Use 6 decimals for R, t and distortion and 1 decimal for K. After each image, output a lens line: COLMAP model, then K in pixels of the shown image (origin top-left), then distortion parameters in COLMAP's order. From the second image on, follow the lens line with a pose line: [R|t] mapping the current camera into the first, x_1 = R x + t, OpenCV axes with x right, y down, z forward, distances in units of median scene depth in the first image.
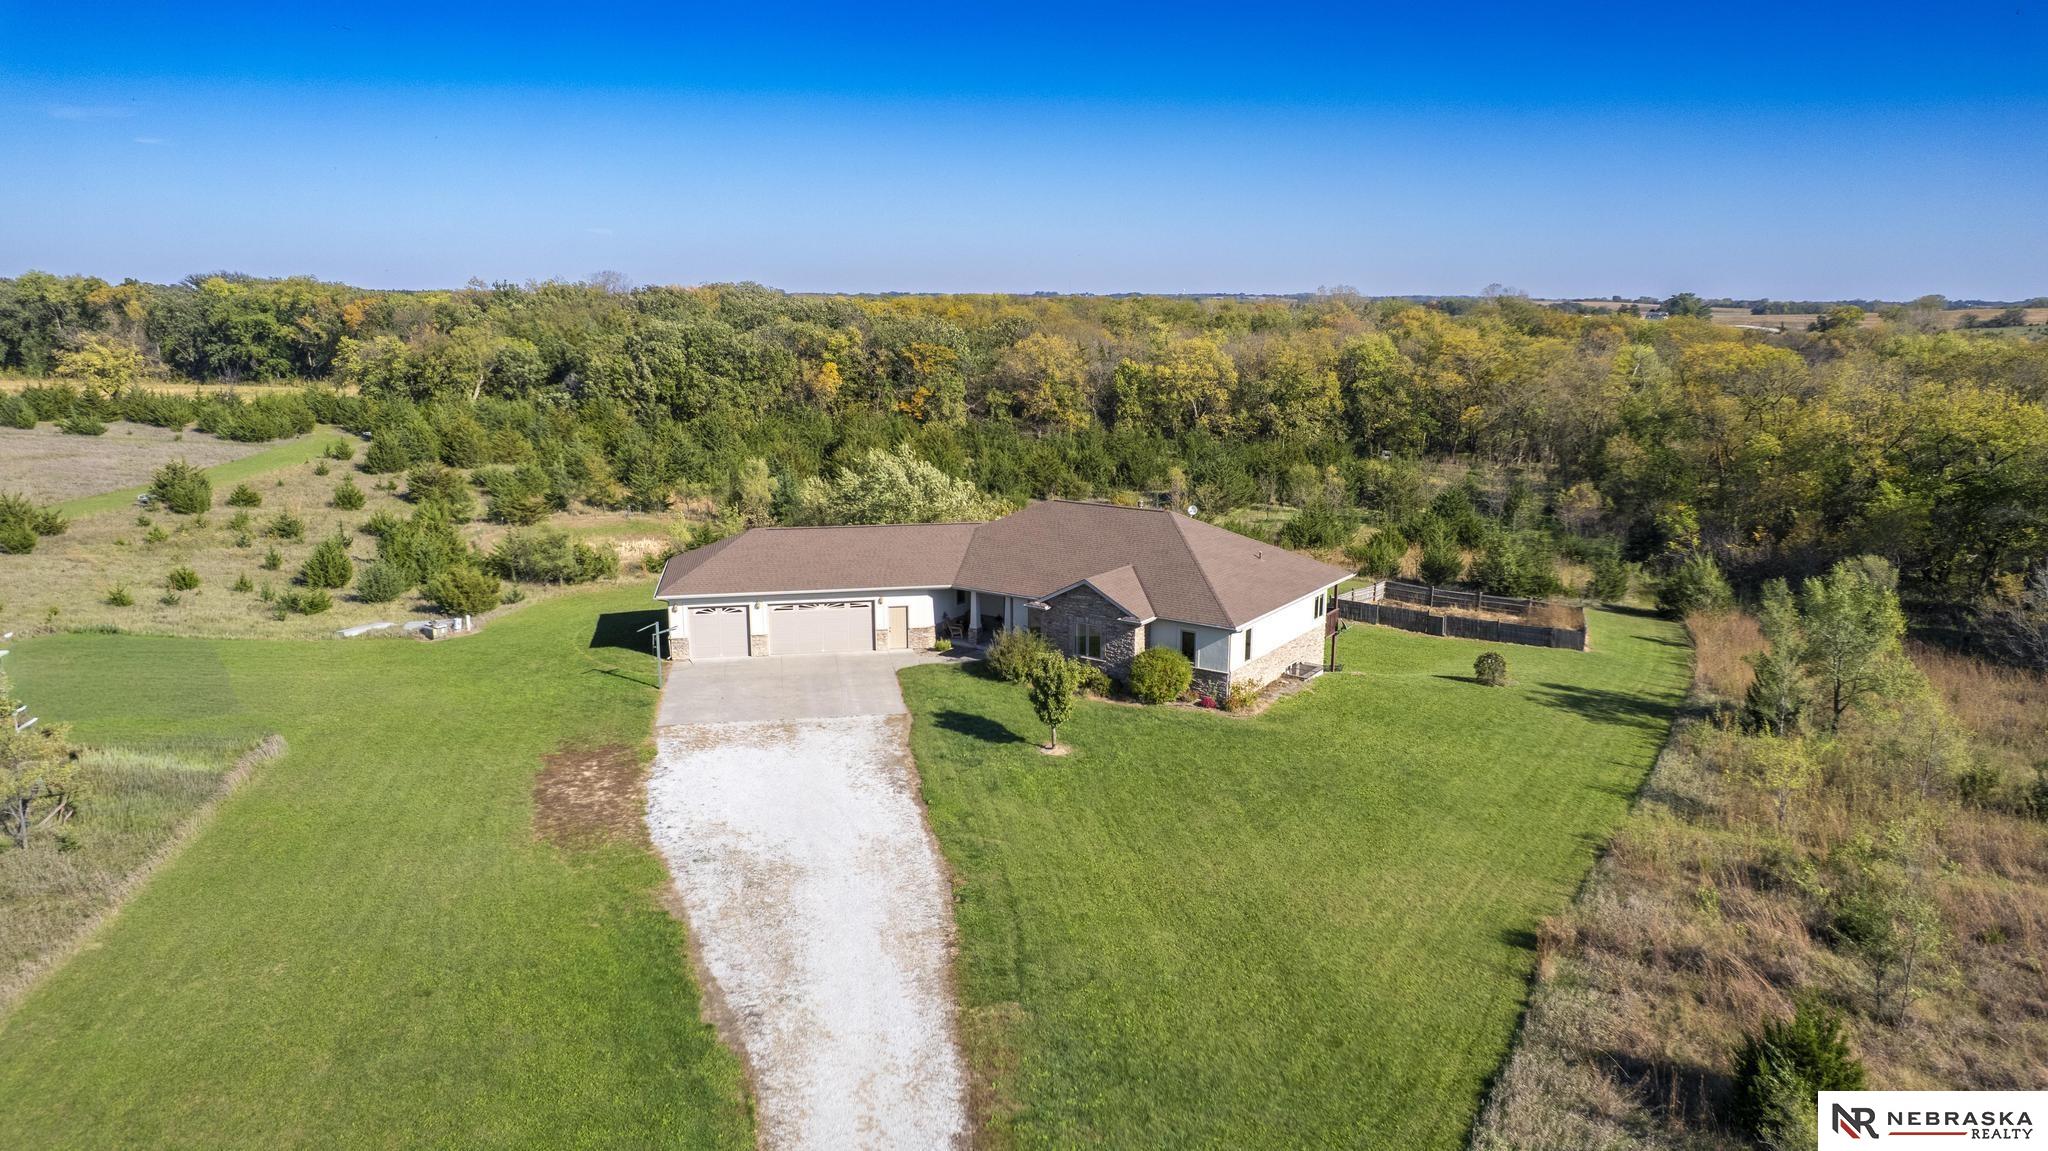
lens RADIAL K [[1310.2, 0, 1024.0], [0, 1310.2, 575.5], [0, 0, 1]] dist [-0.045863, 0.042747]
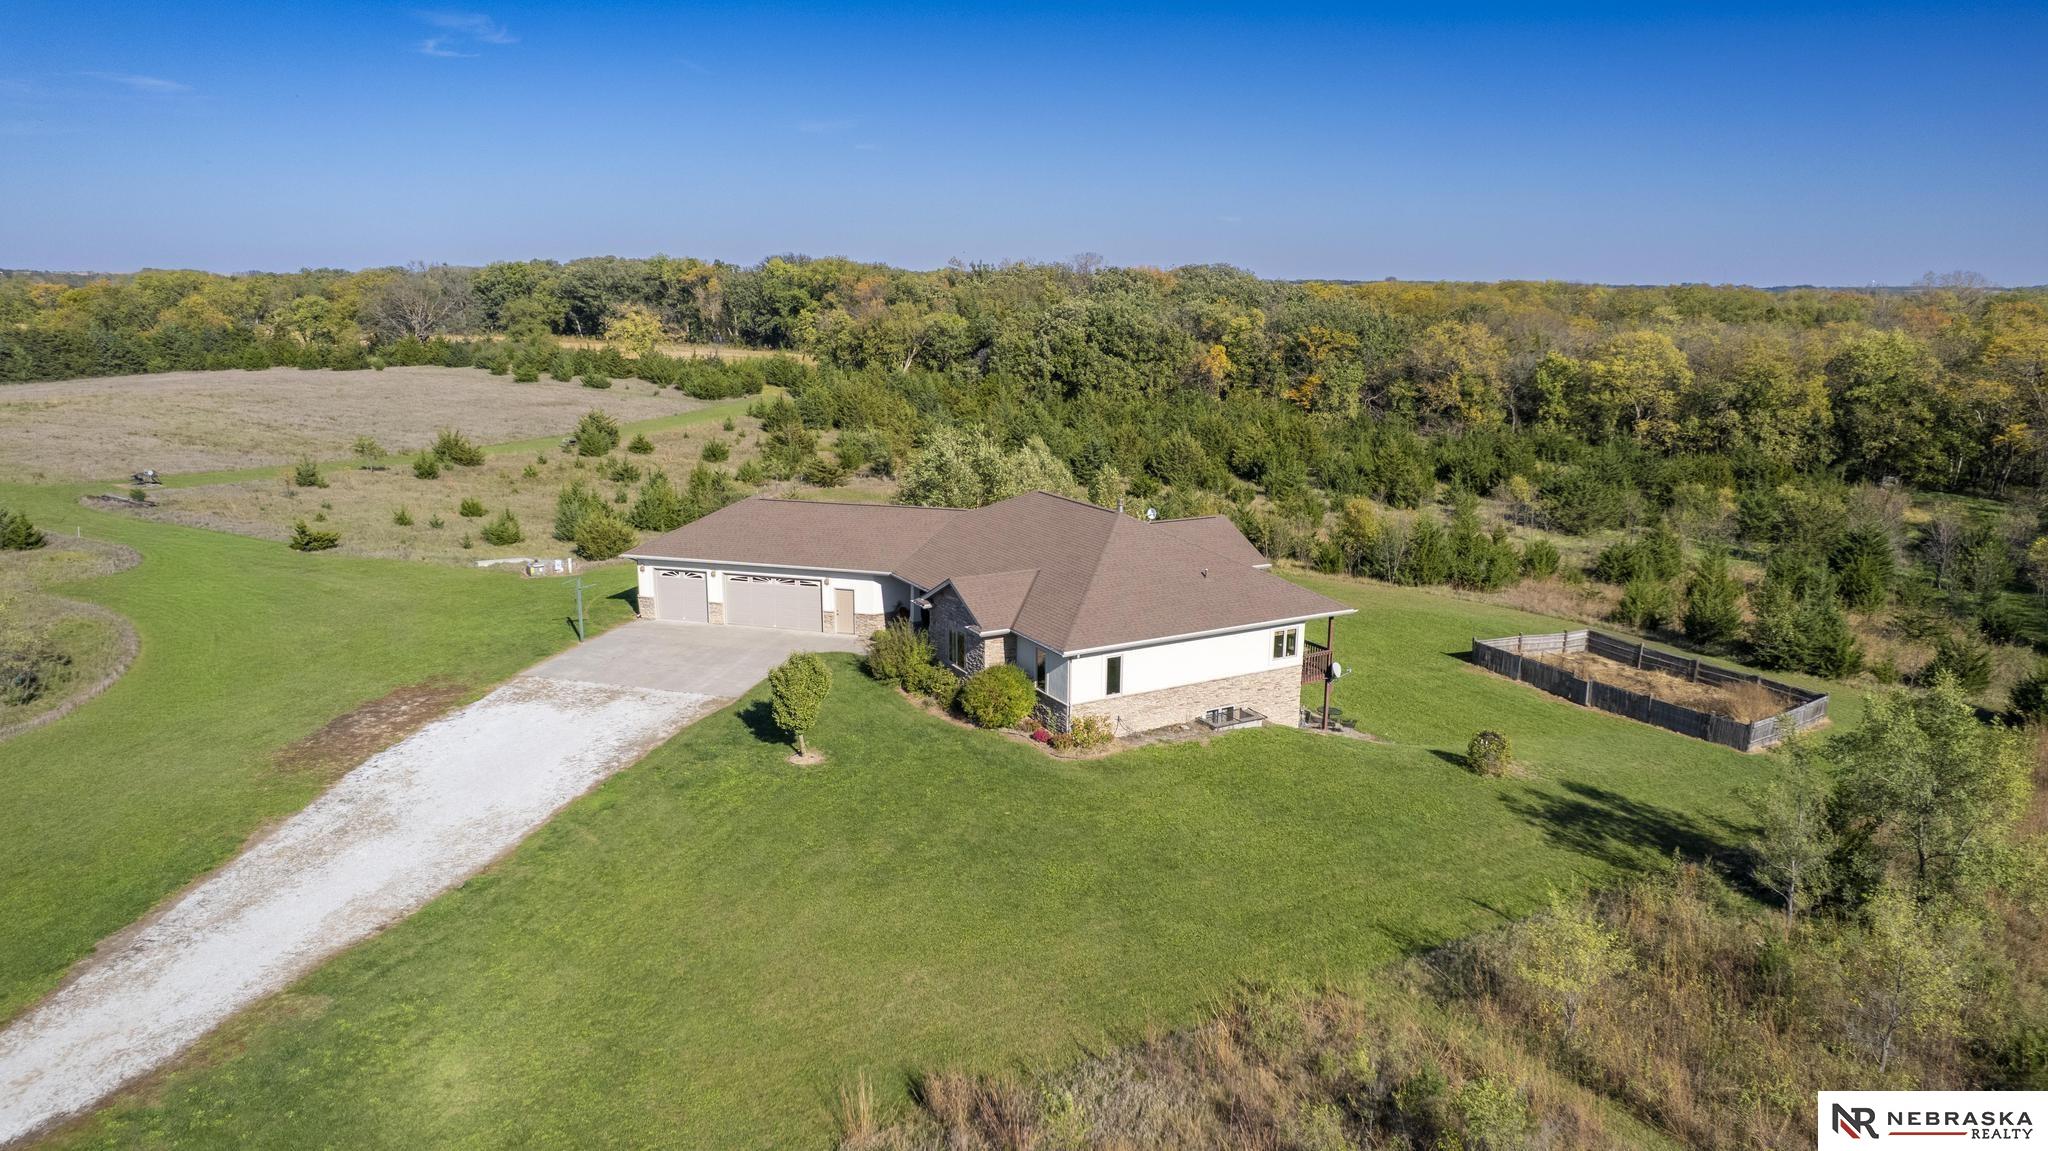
lens RADIAL K [[1310.2, 0, 1024.0], [0, 1310.2, 575.5], [0, 0, 1]] dist [-0.045863, 0.042747]
pose [[0.900370, 0.100695, -0.423314, 0.148762], [-0.096488, 0.994838, 0.031419, -0.010201], [0.424292, 0.012556, 0.905438, 0.065952]]
